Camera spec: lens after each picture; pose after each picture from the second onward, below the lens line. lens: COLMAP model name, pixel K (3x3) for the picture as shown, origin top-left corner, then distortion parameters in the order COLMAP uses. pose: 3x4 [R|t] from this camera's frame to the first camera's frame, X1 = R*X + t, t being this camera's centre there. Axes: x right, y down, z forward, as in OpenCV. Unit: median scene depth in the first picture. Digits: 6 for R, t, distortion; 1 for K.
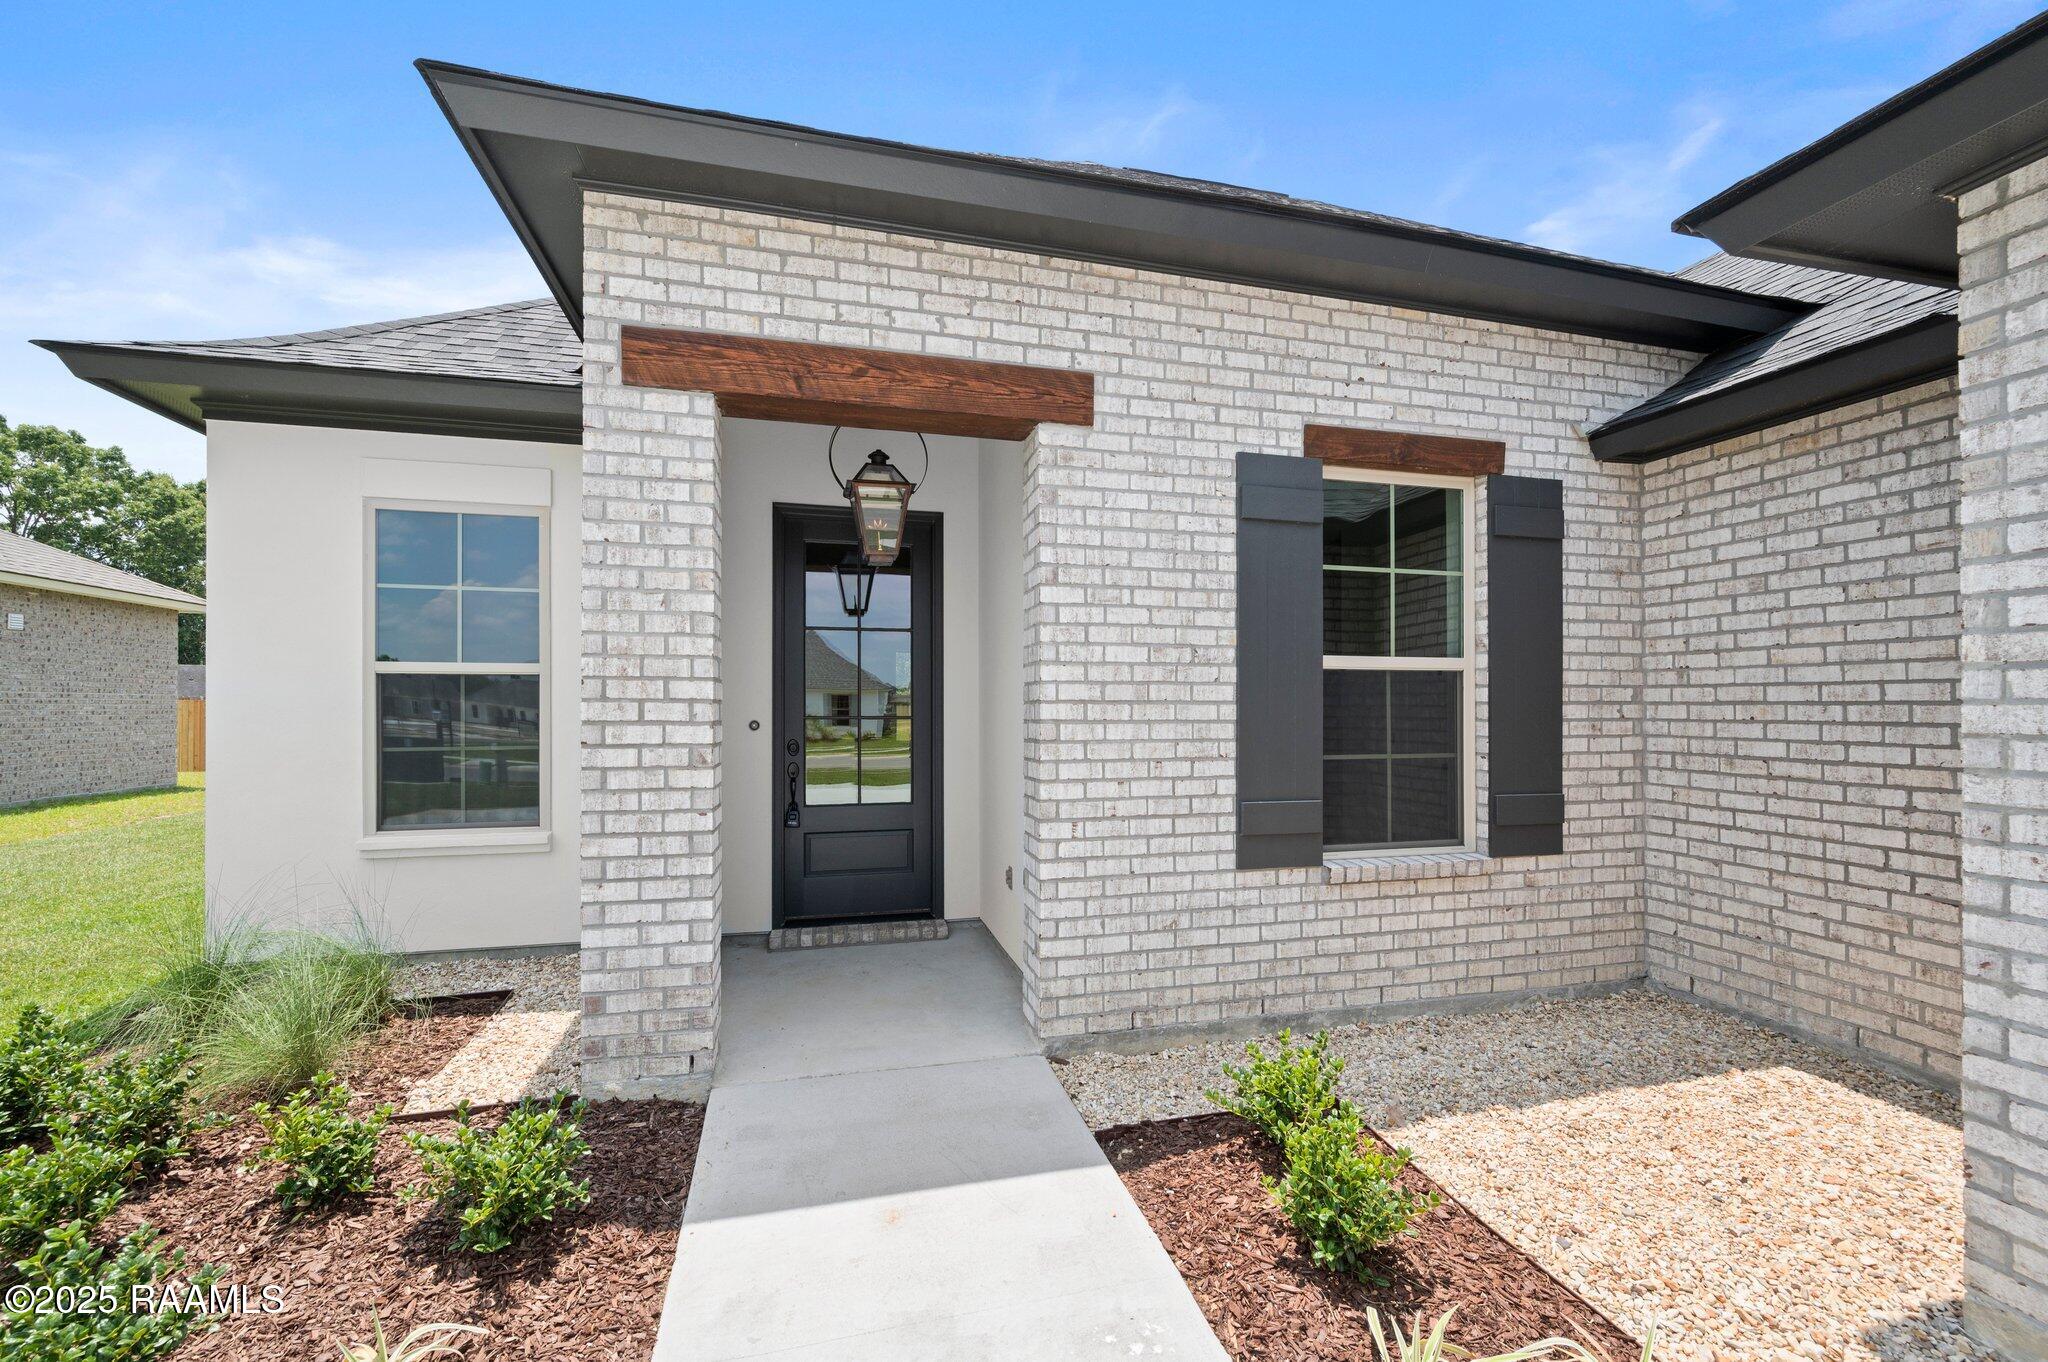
lens RADIAL K [[809.2, 0, 1016.3], [0, 809.2, 695.0], [0, 0, 1]] dist [0.001752, -0.000238]
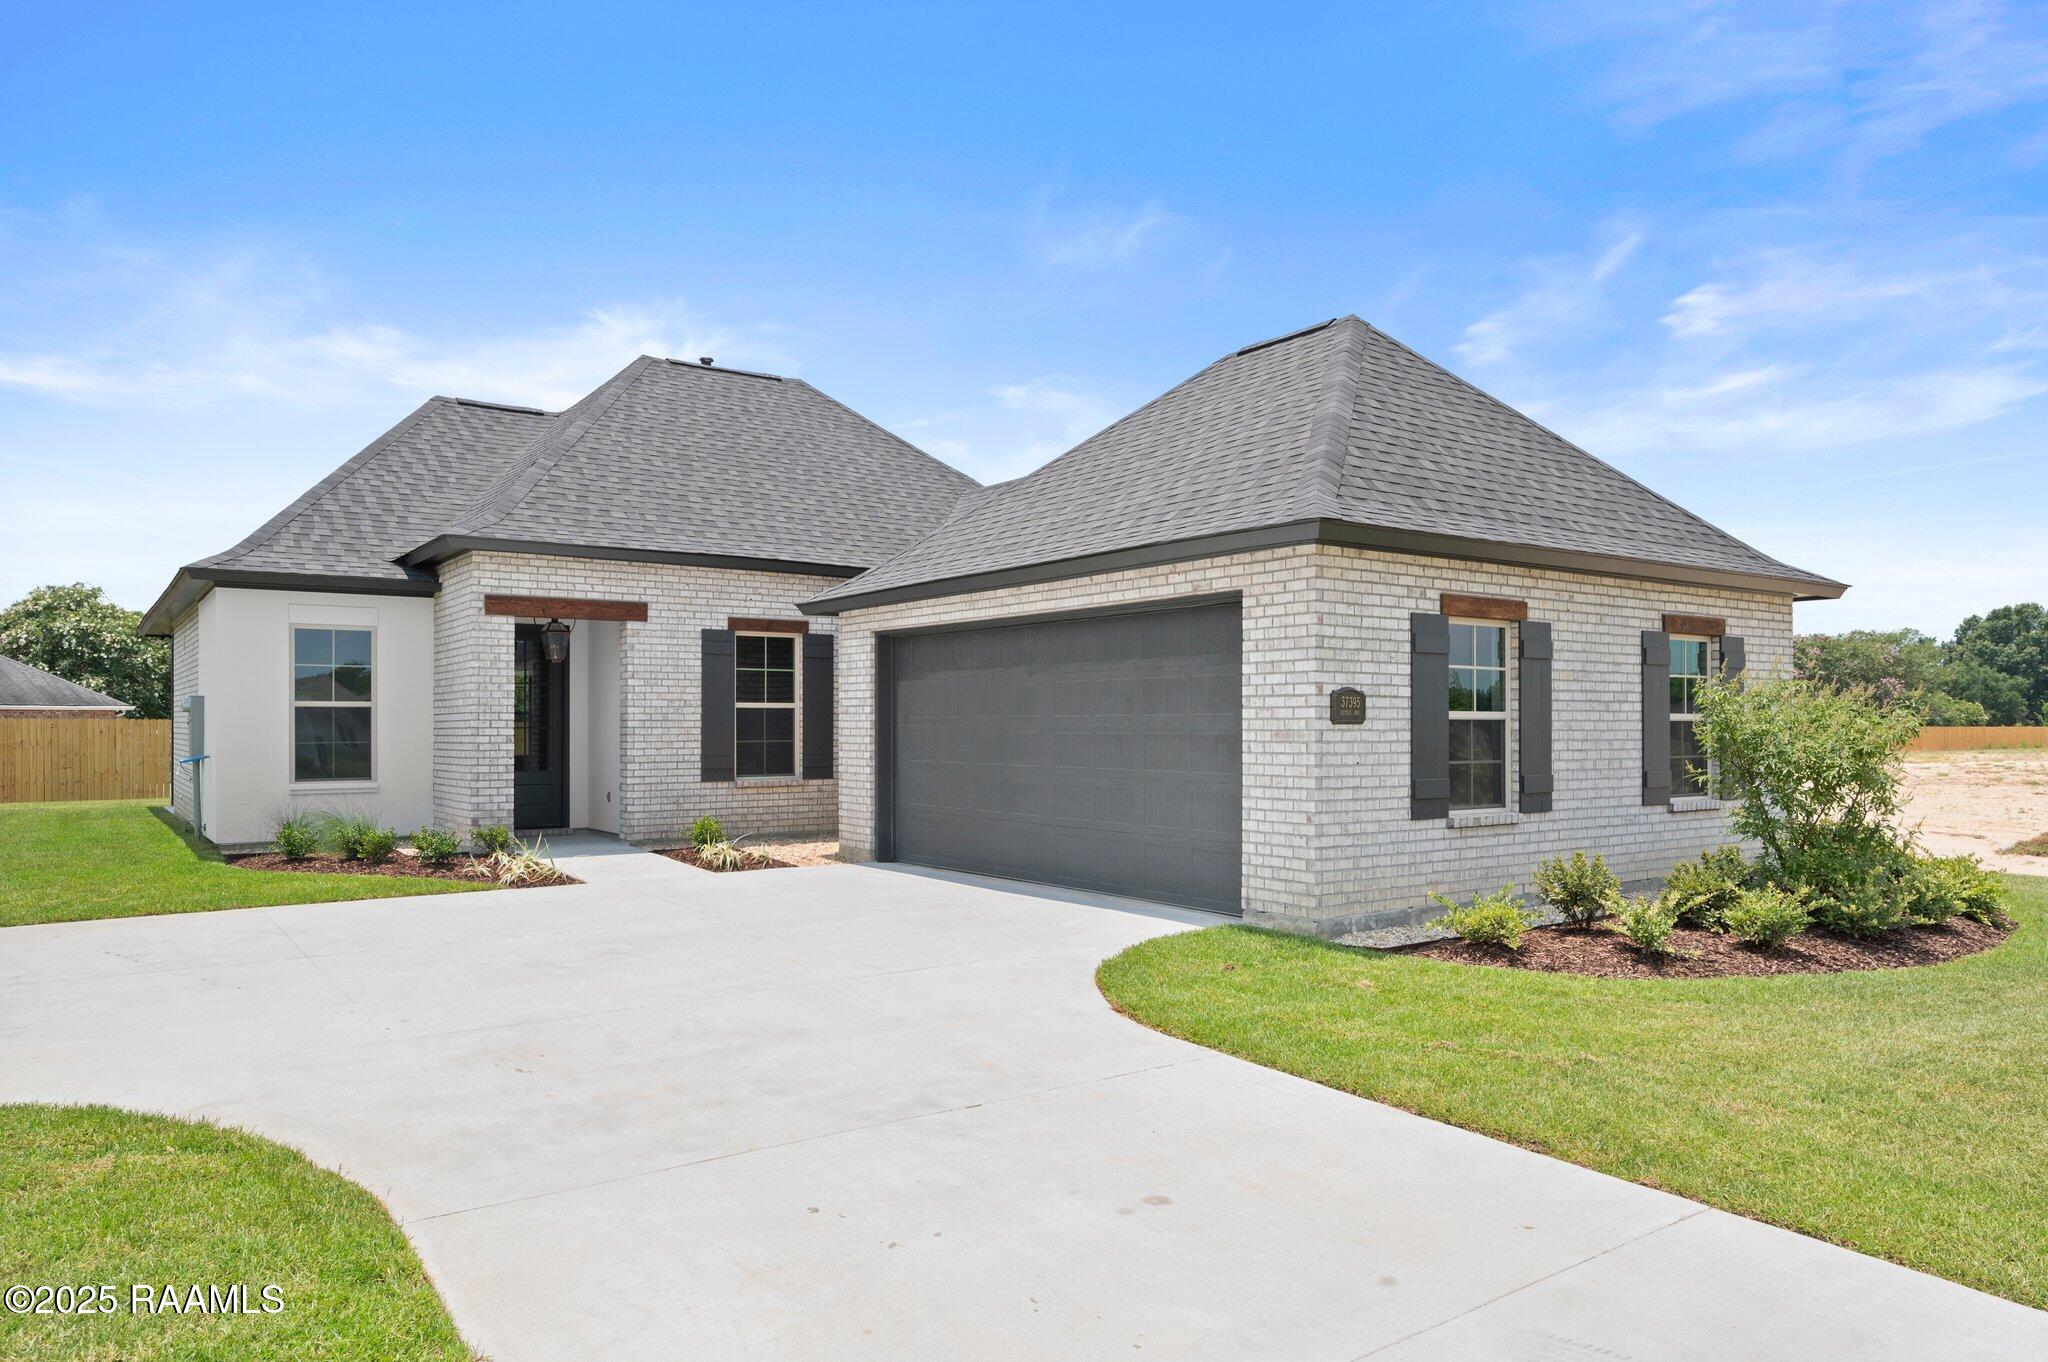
lens RADIAL K [[1318.9, 0, 1003.3], [0, 1318.9, 713.4], [0, 0, 1]] dist [-0.001783, -0.000004]
pose [[0.936442, 0.001438, 0.350819, -0.344637], [-0.004432, 0.999960, 0.007731, -0.055490], [-0.350794, -0.008795, 0.936411, -3.626538]]
